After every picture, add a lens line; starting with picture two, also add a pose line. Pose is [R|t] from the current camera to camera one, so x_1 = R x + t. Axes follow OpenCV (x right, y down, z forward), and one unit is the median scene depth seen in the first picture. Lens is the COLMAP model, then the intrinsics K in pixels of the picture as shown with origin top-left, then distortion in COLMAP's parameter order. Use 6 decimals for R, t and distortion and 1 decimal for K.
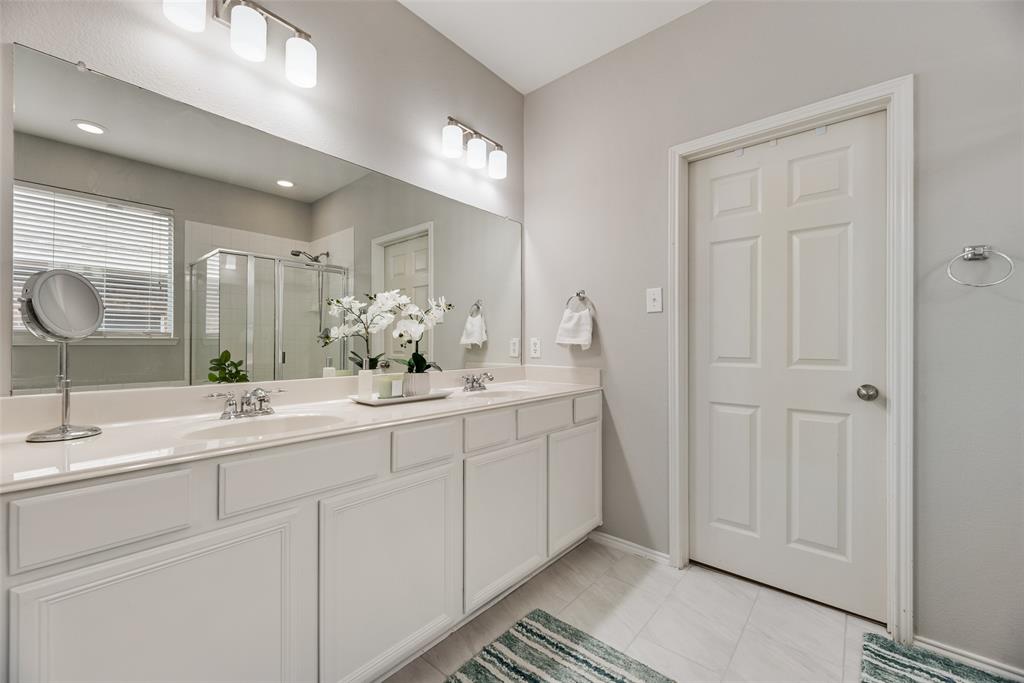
lens RADIAL K [[411.5, 0, 512.9], [0, 411.5, 344.8], [0, 0, 1]] dist [0.000616, 0.000377]
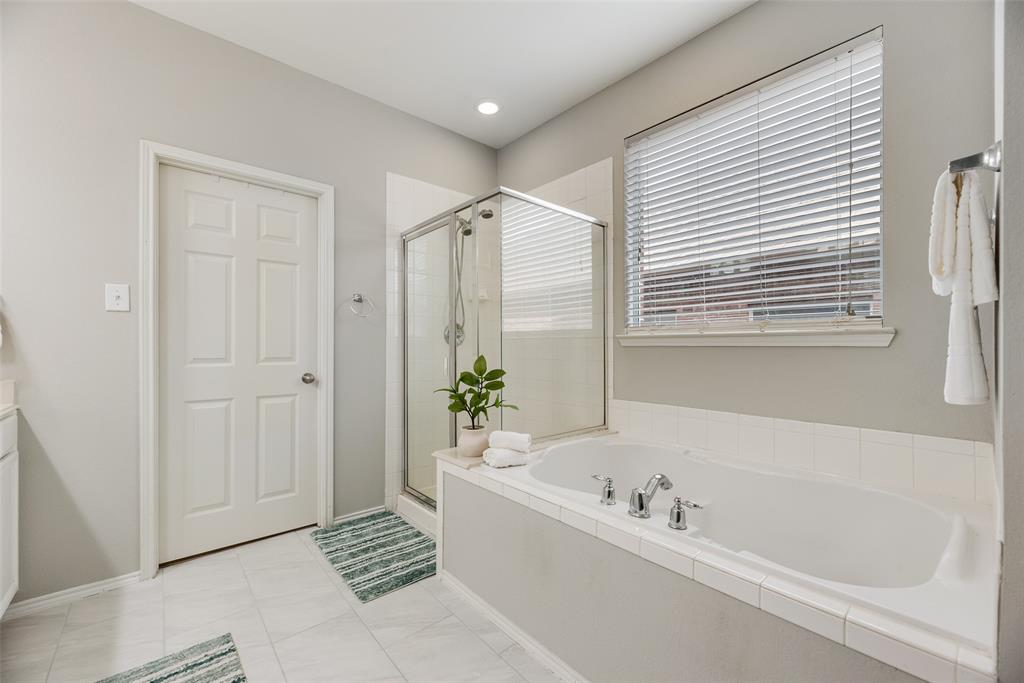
lens RADIAL K [[411.5, 0, 512.9], [0, 411.5, 344.8], [0, 0, 1]] dist [0.000616, 0.000377]
pose [[0.155852, 0.000798, 0.987780, -0.472241], [-0.001315, 0.999999, -0.000600, -0.007442], [-0.987780, -0.001205, 0.155853, 0.008998]]
